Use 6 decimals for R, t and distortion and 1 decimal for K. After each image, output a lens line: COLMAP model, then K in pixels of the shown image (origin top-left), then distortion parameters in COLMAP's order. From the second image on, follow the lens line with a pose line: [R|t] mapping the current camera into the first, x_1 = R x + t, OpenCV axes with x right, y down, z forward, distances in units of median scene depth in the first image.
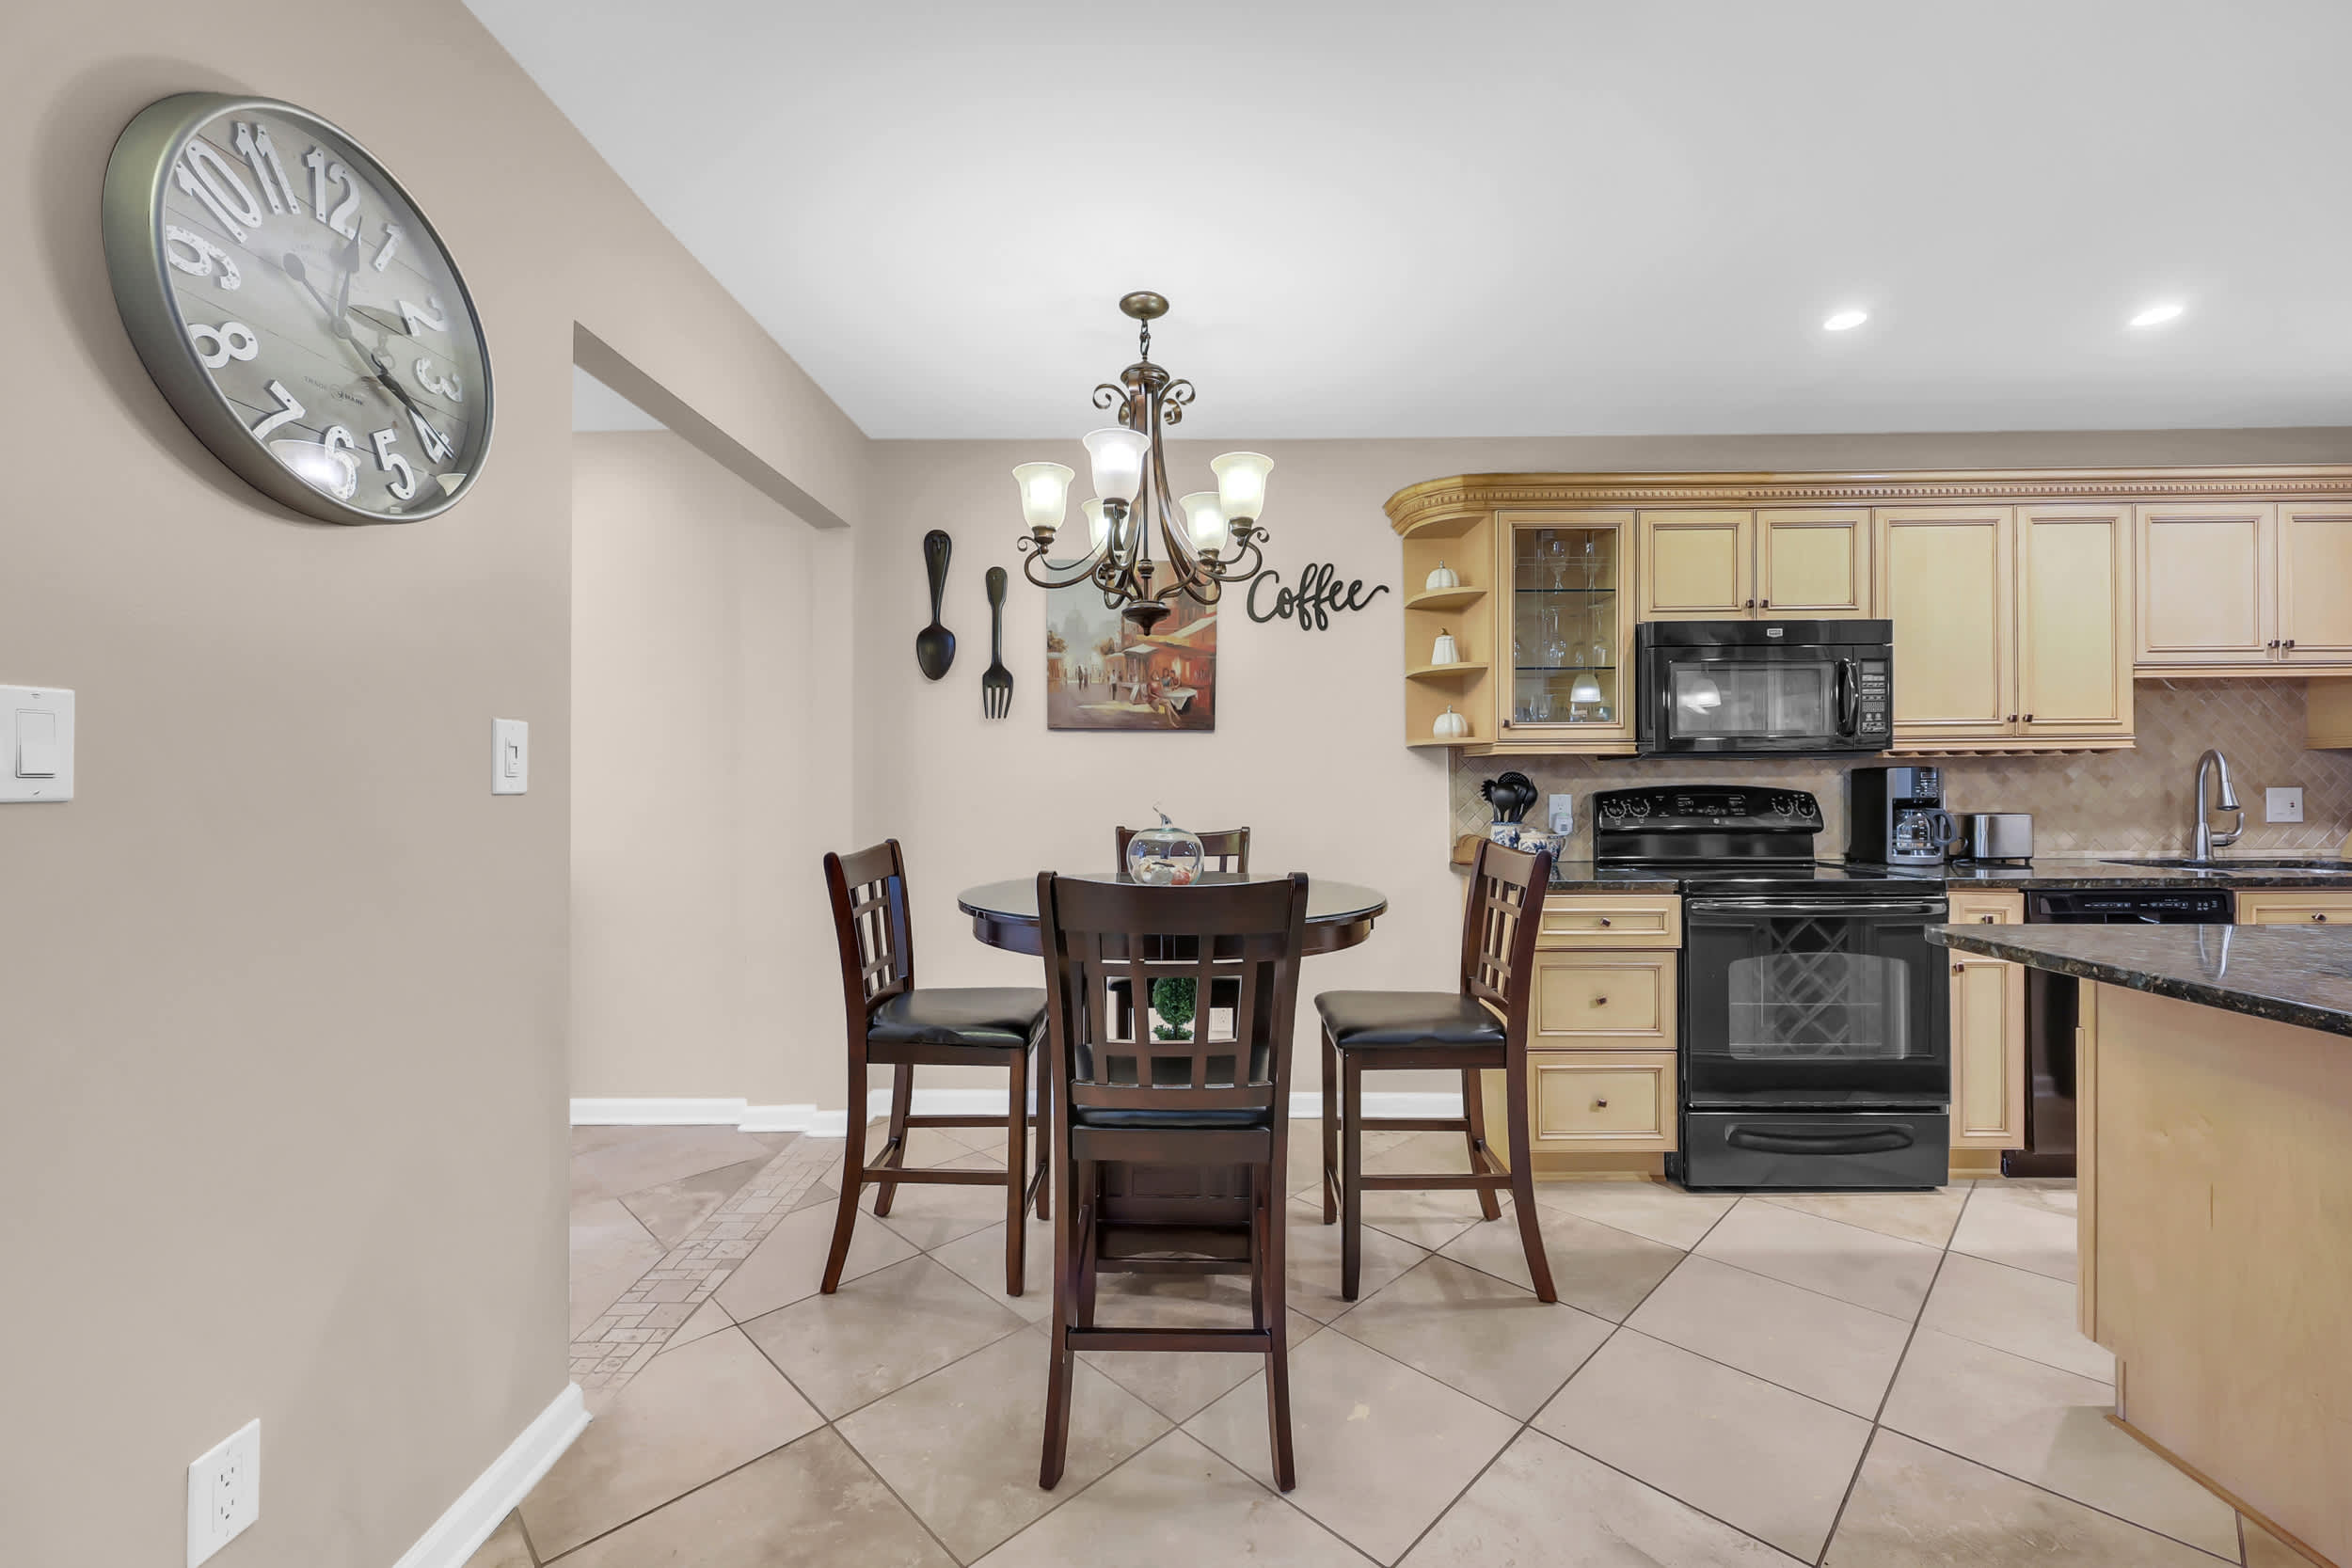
lens RADIAL K [[961.6, 0, 1179.4], [0, 961.6, 780.4], [0, 0, 1]] dist [0.001238, 0.000217]
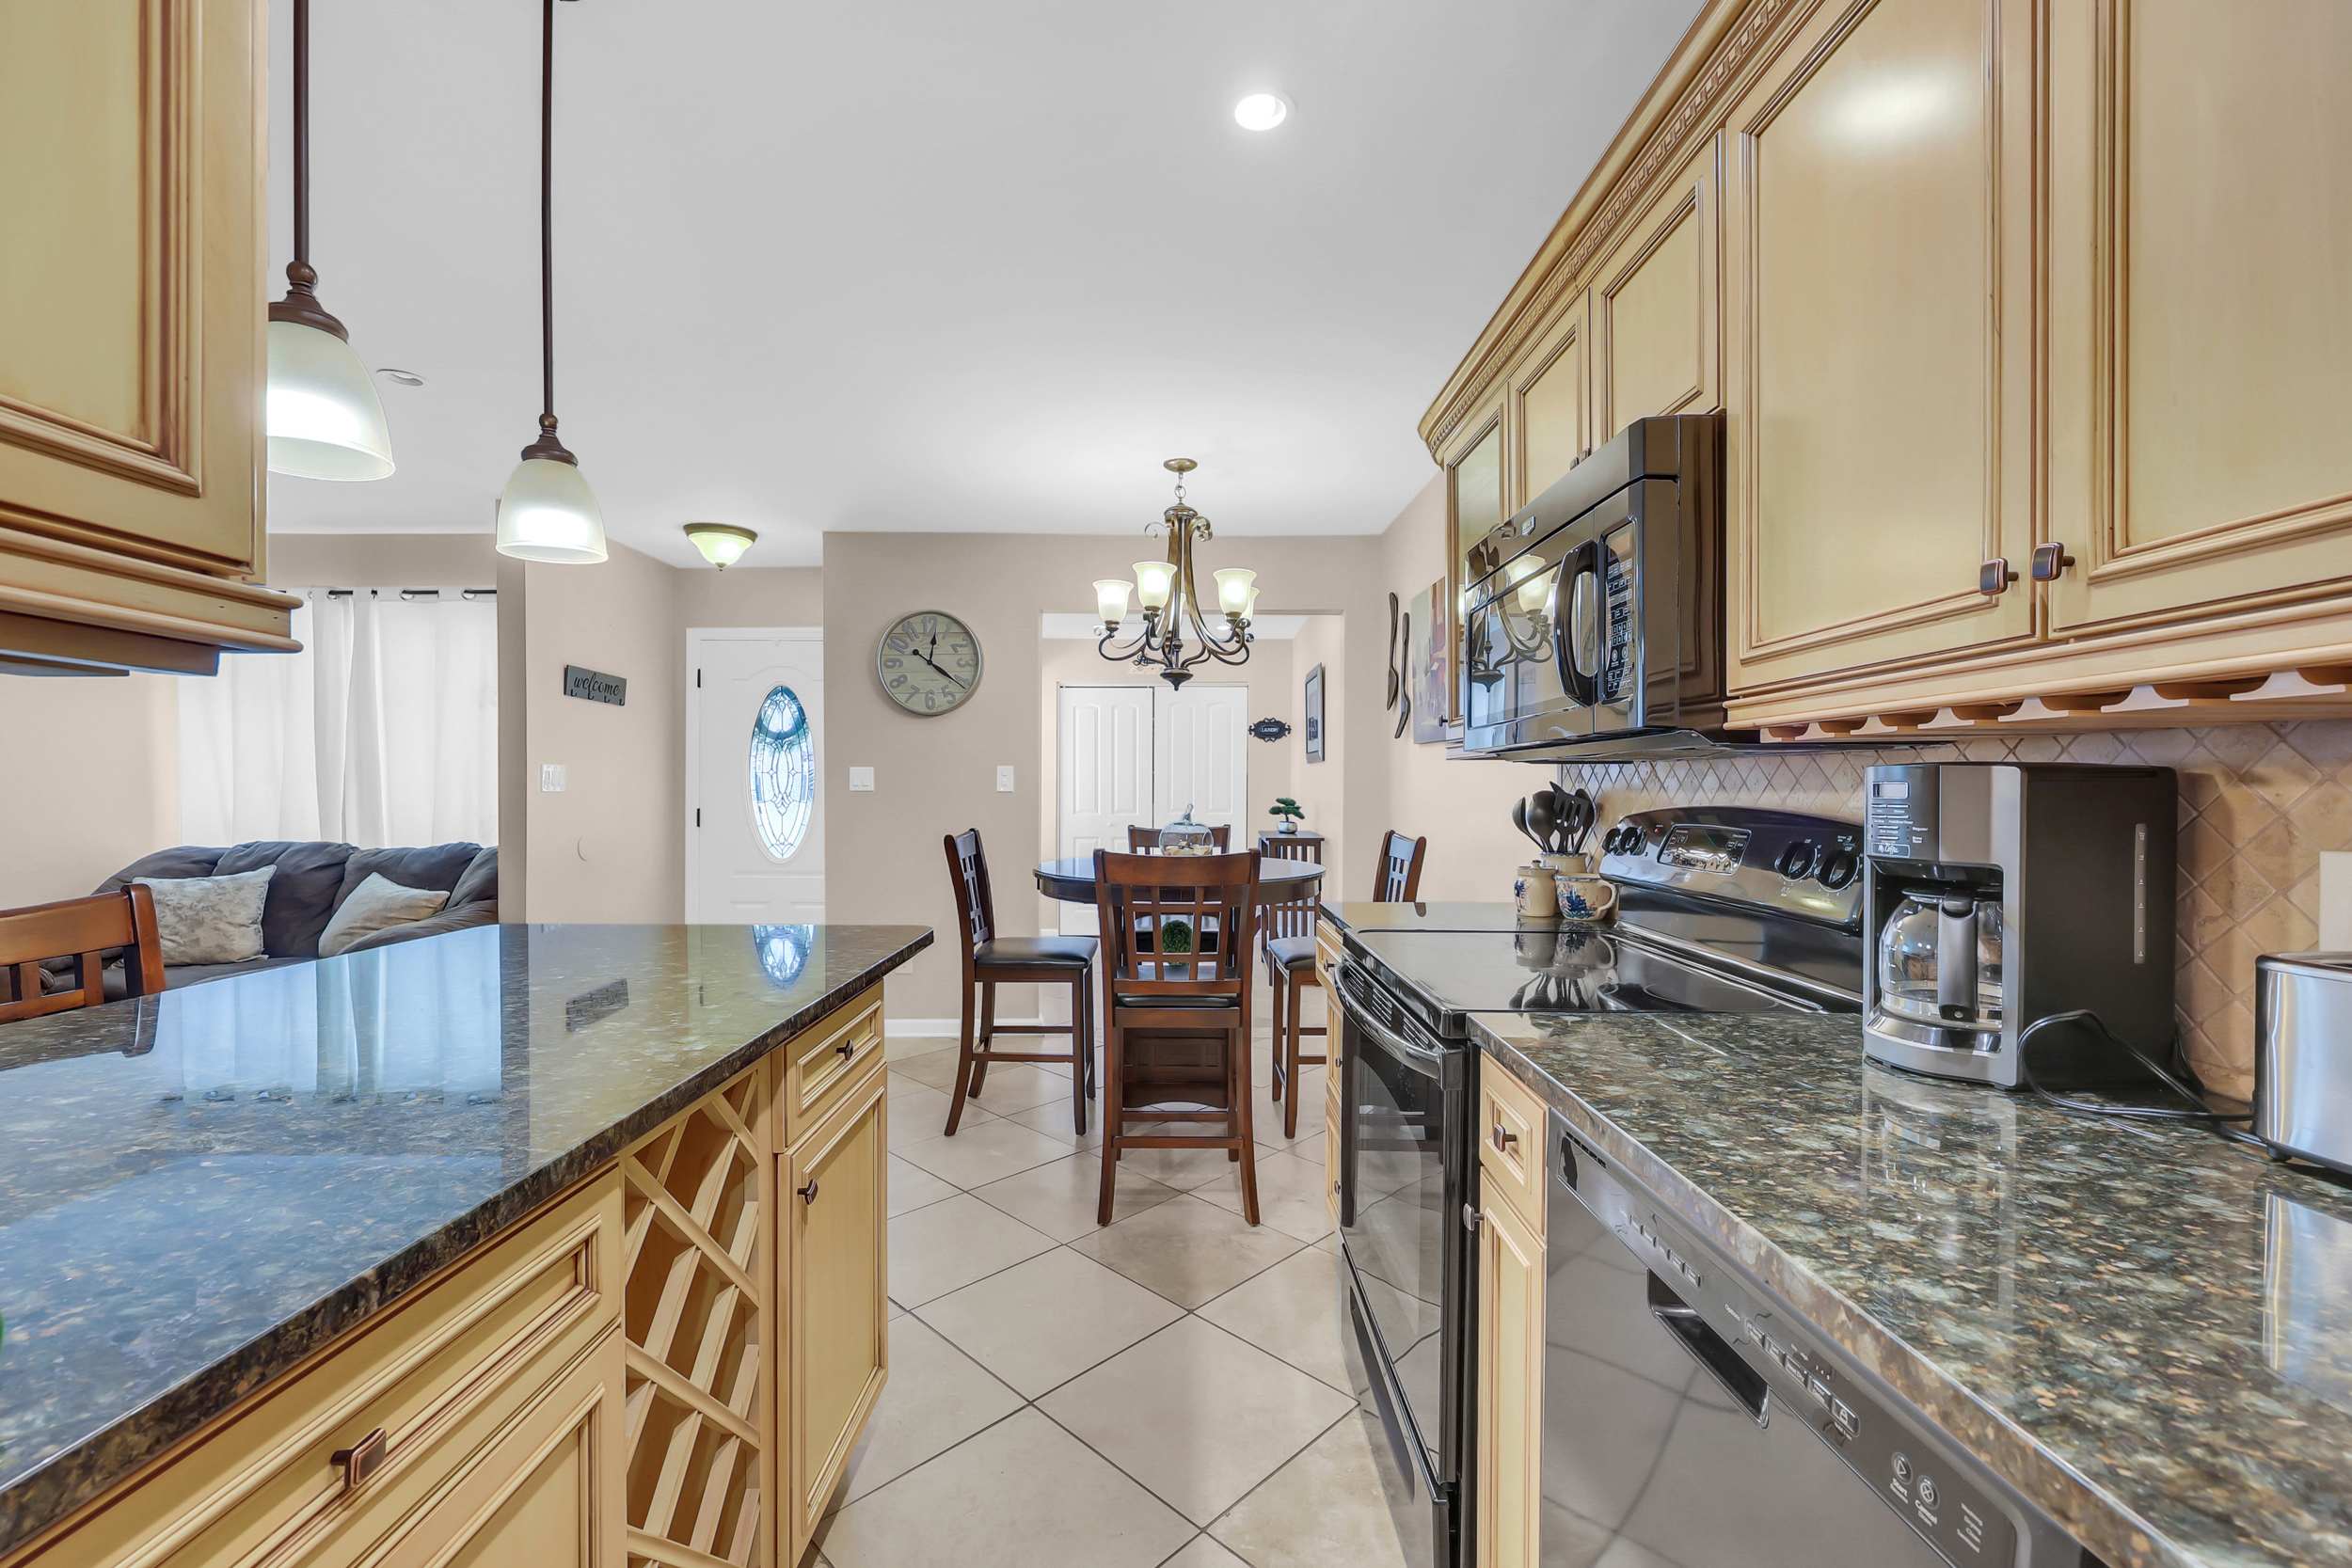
lens RADIAL K [[944.2, 0, 1165.1], [0, 944.2, 790.8], [0, 0, 1]] dist [-0.000452, -0.000045]
pose [[0.008658, 0.006786, -0.999939, 1.024798], [-0.002984, 0.999973, 0.006760, -0.004048], [0.999958, 0.002925, 0.008678, 0.702460]]
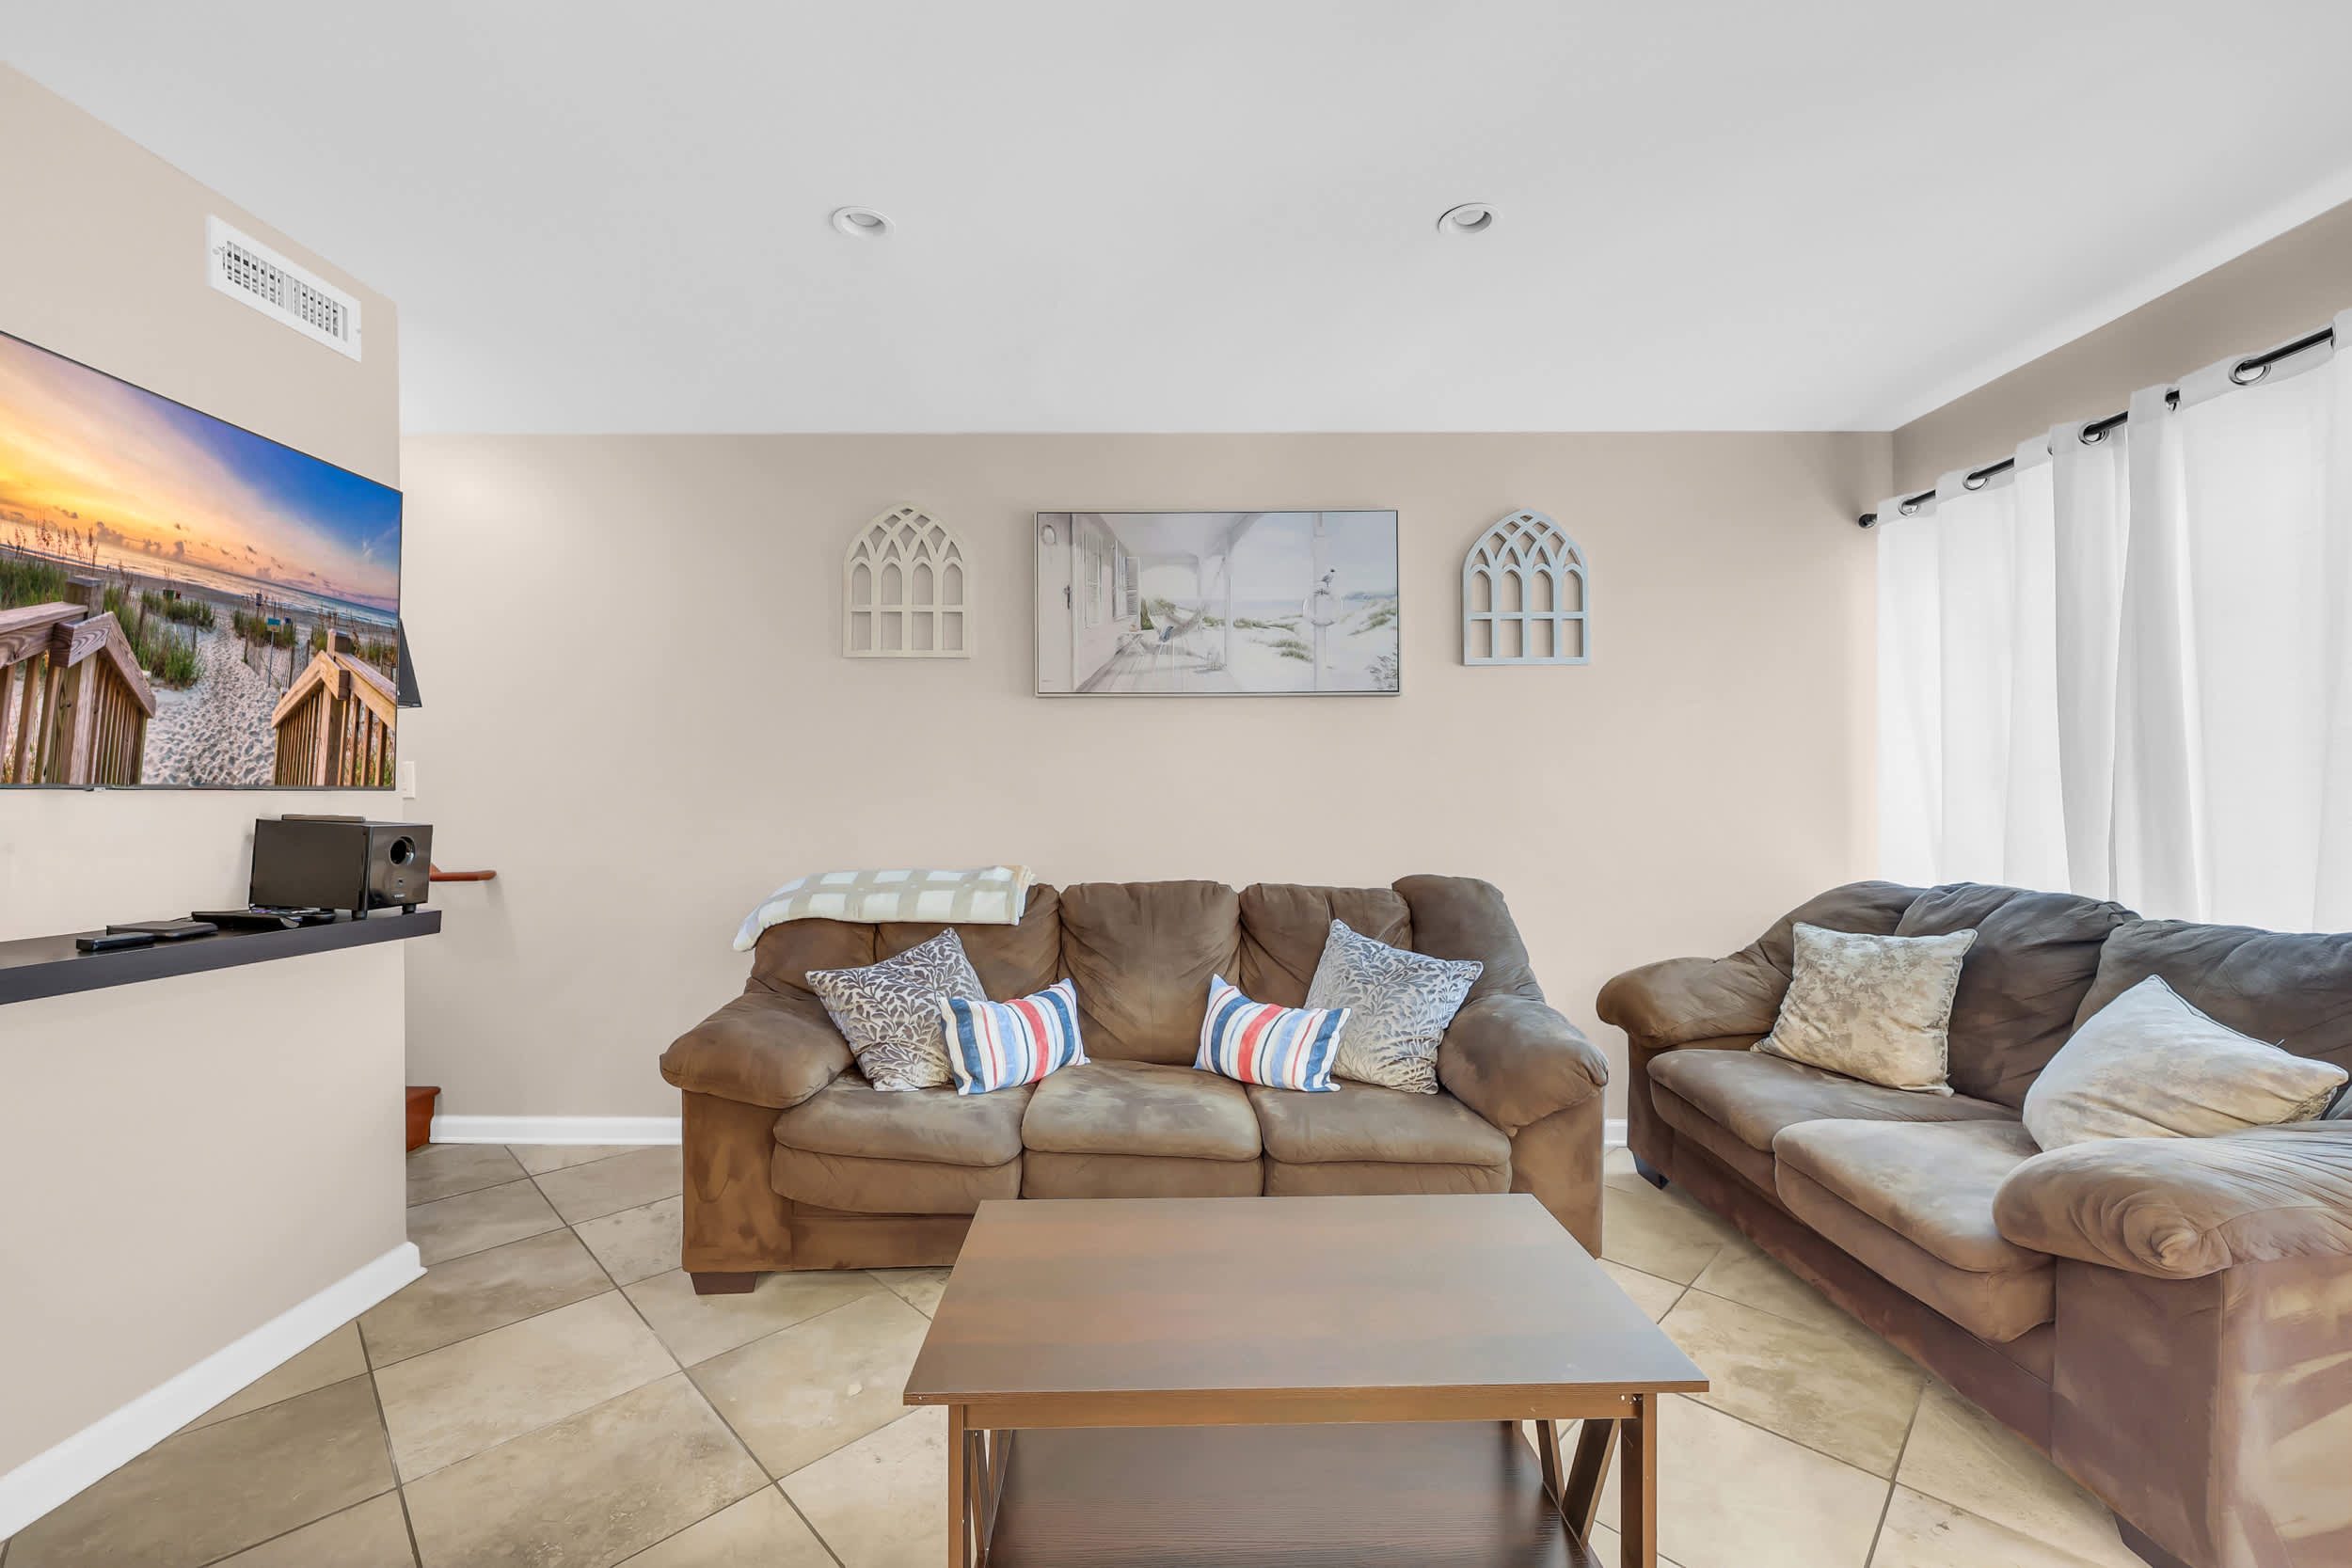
lens RADIAL K [[961.3, 0, 1170.7], [0, 961.3, 797.5], [0, 0, 1]] dist [0.009767, 0.000330]
pose [[-0.999895, 0.008495, -0.011716, 0.379251], [0.008452, 0.999957, 0.003722, -0.002160], [0.011748, 0.003623, -0.999924, 0.260460]]
